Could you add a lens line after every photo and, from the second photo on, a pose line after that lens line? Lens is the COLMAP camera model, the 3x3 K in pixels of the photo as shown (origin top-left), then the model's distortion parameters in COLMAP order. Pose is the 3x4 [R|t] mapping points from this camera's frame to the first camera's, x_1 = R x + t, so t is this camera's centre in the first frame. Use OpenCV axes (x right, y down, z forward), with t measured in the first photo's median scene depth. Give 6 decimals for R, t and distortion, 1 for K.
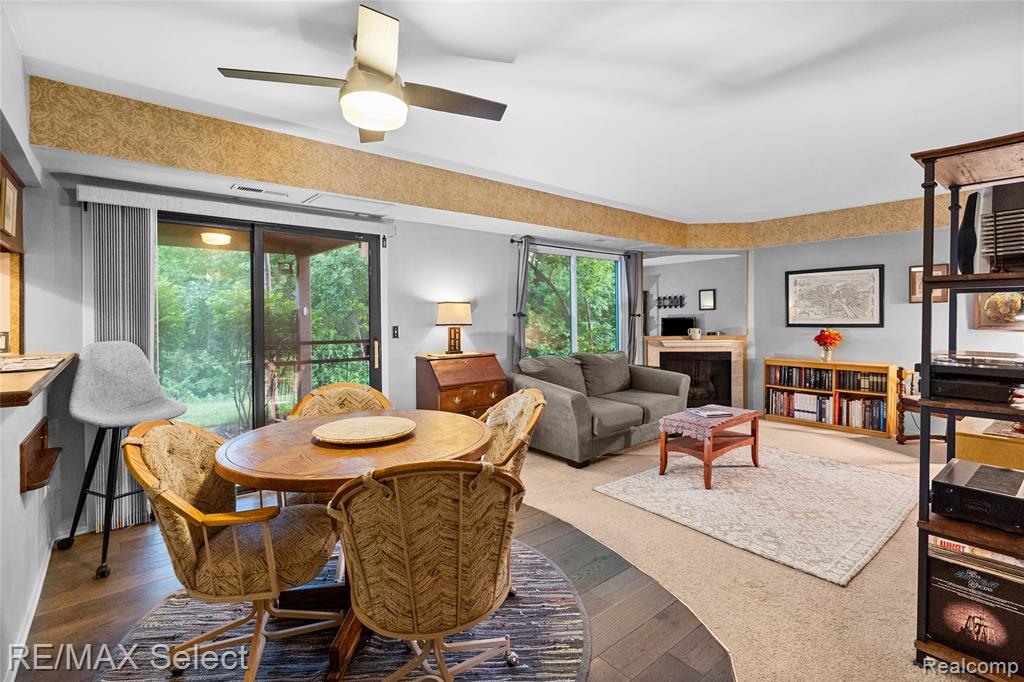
lens RADIAL K [[475.8, 0, 517.4], [0, 475.8, 324.6], [0, 0, 1]] dist [-0.000826, 0.000285]
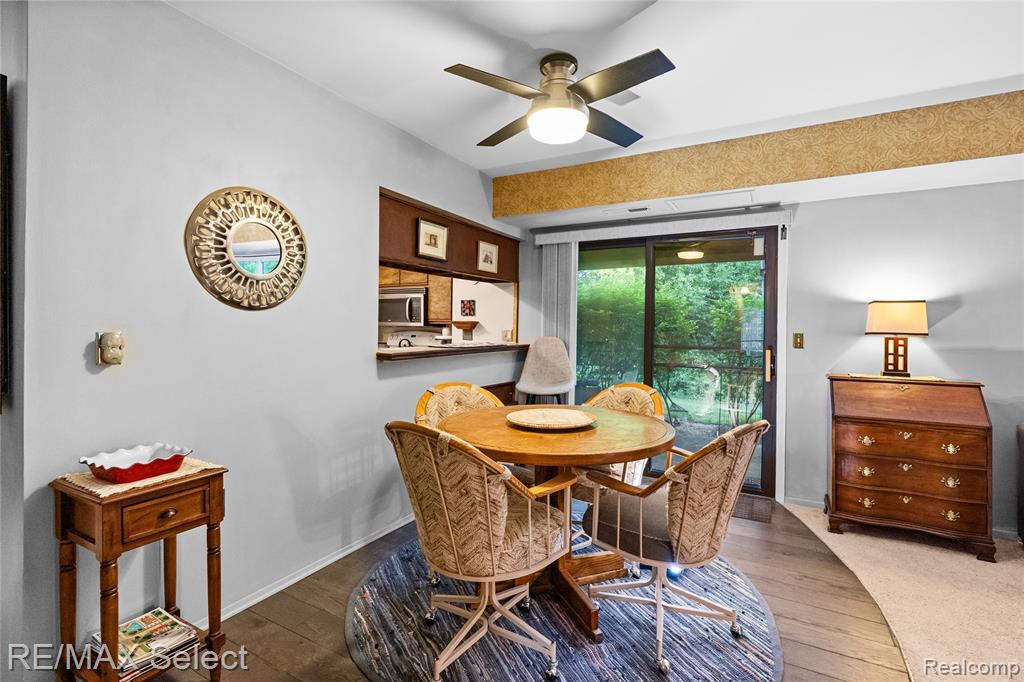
lens RADIAL K [[476.1, 0, 514.0], [0, 476.1, 326.2], [0, 0, 1]] dist [-0.000870, 0.000287]
pose [[0.362088, 0.005139, -0.932130, 0.262480], [-0.027650, 0.999604, -0.005229, 0.007111], [0.931734, 0.027667, 0.362087, 0.201640]]
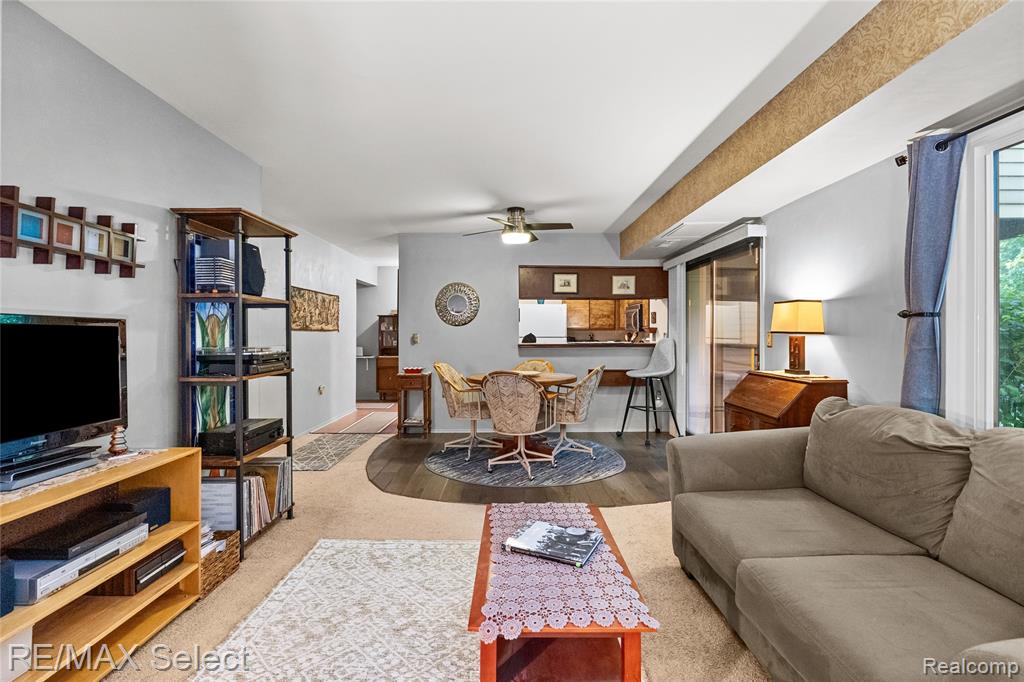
lens RADIAL K [[461.9, 0, 509.6], [0, 461.9, 333.0], [0, 0, 1]] dist [-0.000626, 0.000007]
pose [[-0.642591, 0.004881, -0.766194, 0.568657], [-0.009778, 0.999846, 0.014569, -0.003774], [0.766147, 0.016854, -0.642444, 0.946162]]
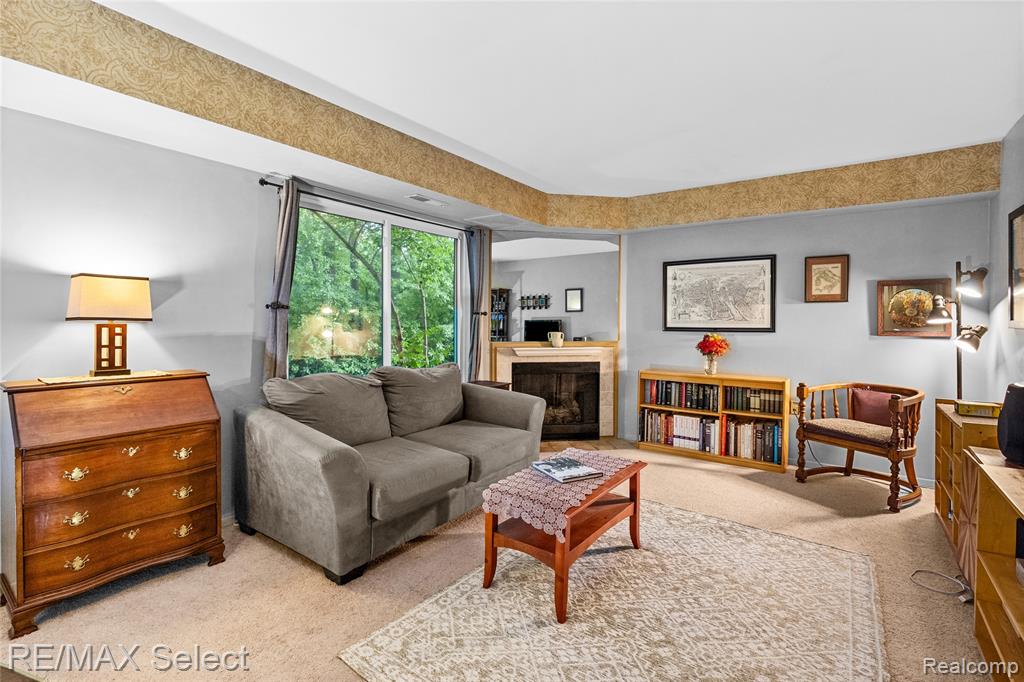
lens RADIAL K [[472.0, 0, 513.6], [0, 472.0, 325.3], [0, 0, 1]] dist [-0.002869, 0.000383]
pose [[0.969947, 0.012508, 0.242993, 0.144989], [-0.010537, 0.999900, -0.009408, 0.006205], [-0.243086, 0.006565, 0.969983, 0.332732]]
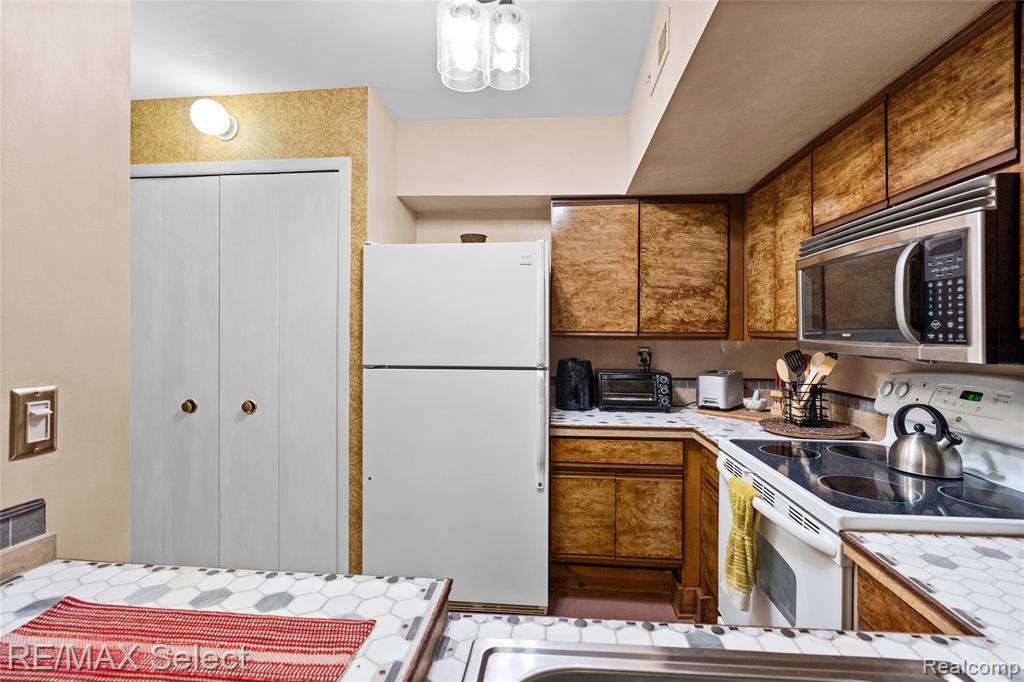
lens RADIAL K [[476.1, 0, 514.0], [0, 476.1, 326.2], [0, 0, 1]] dist [-0.000870, 0.000287]
pose [[-0.712328, -0.003063, -0.701840, -0.413606], [-0.009173, 0.999946, 0.004947, -0.007744], [0.701787, 0.009962, -0.712318, 0.380215]]
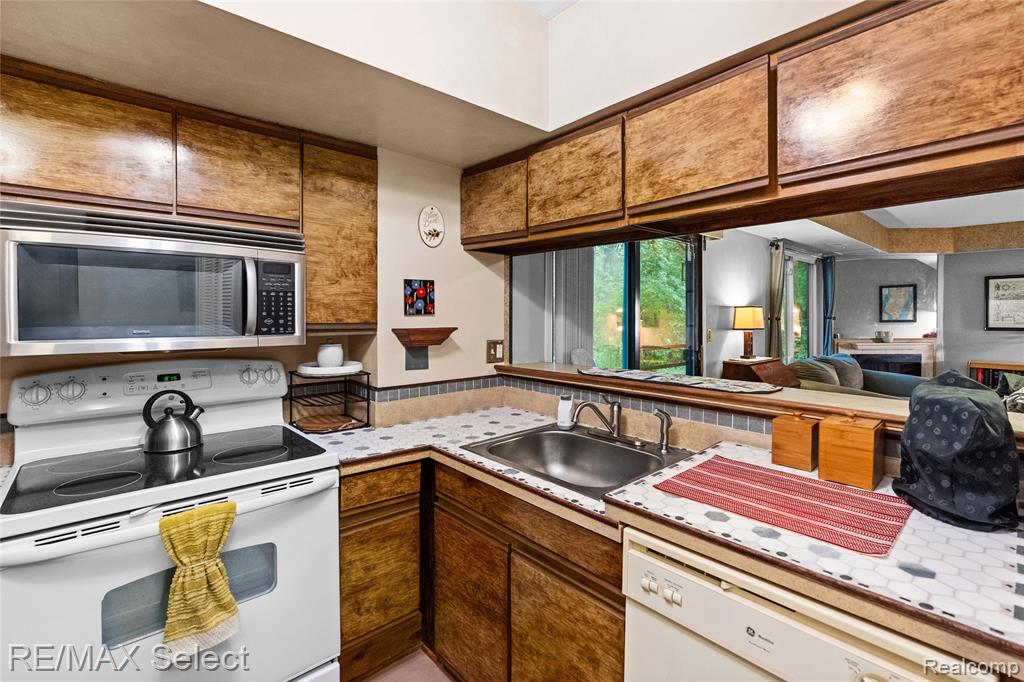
lens RADIAL K [[468.5, 0, 511.5], [0, 468.5, 320.9], [0, 0, 1]] dist [-0.008456, 0.000829]
pose [[0.999451, 0.003960, 0.032908, -0.553541], [-0.003835, 0.999985, -0.003862, -0.008943], [-0.032923, 0.003734, 0.999451, 0.043761]]
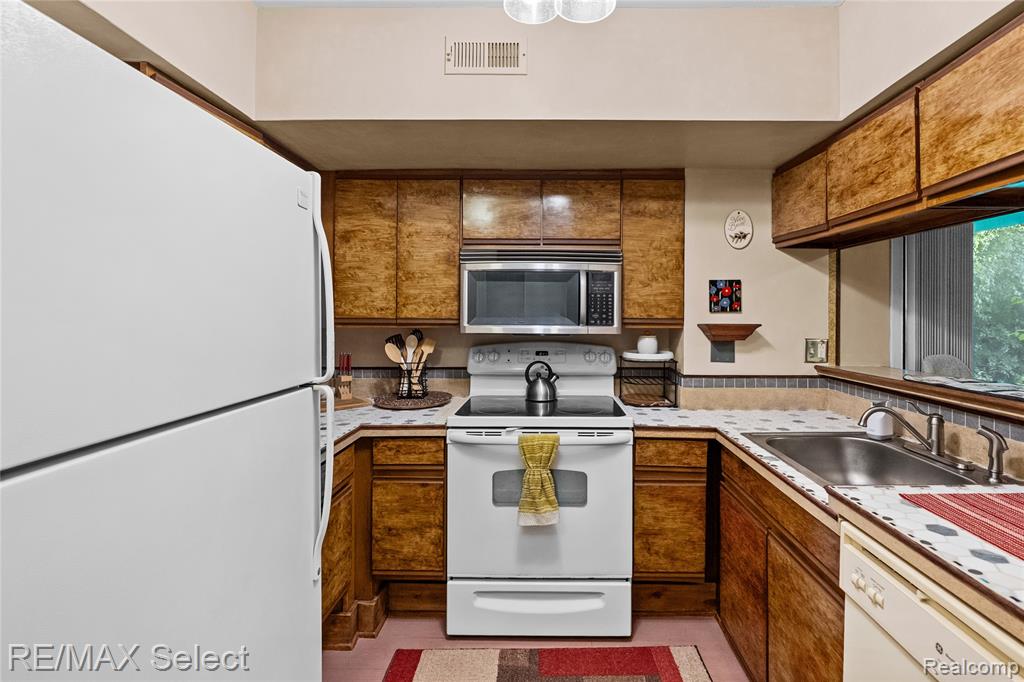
lens RADIAL K [[477.5, 0, 546.5], [0, 477.5, 310.4], [0, 0, 1]] dist [-0.006565, 0.000029]
pose [[0.762606, 0.002674, -0.646858, -0.458005], [-0.020595, 0.999585, -0.020149, -0.004467], [0.646535, 0.028688, 0.762345, 0.000444]]
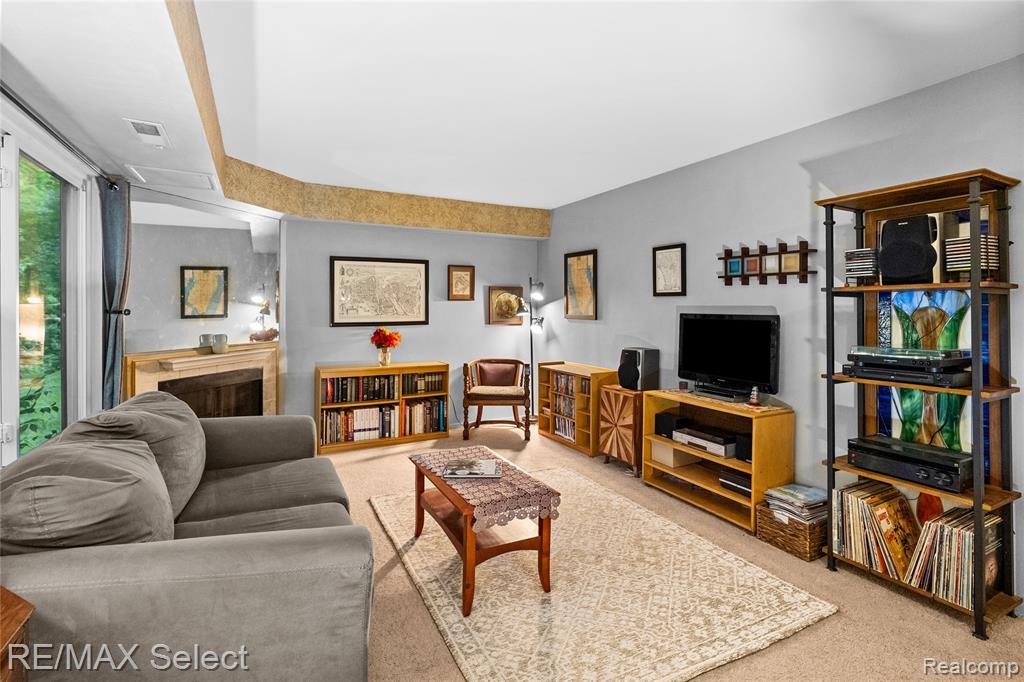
lens RADIAL K [[482.4, 0, 505.9], [0, 482.4, 307.9], [0, 0, 1]] dist [-0.001627, 0.000000]
pose [[0.222803, 0.007186, 0.974837, -0.162273], [0.016815, 0.999796, -0.011213, -0.014466], [-0.974719, 0.018890, 0.222636, 0.625320]]
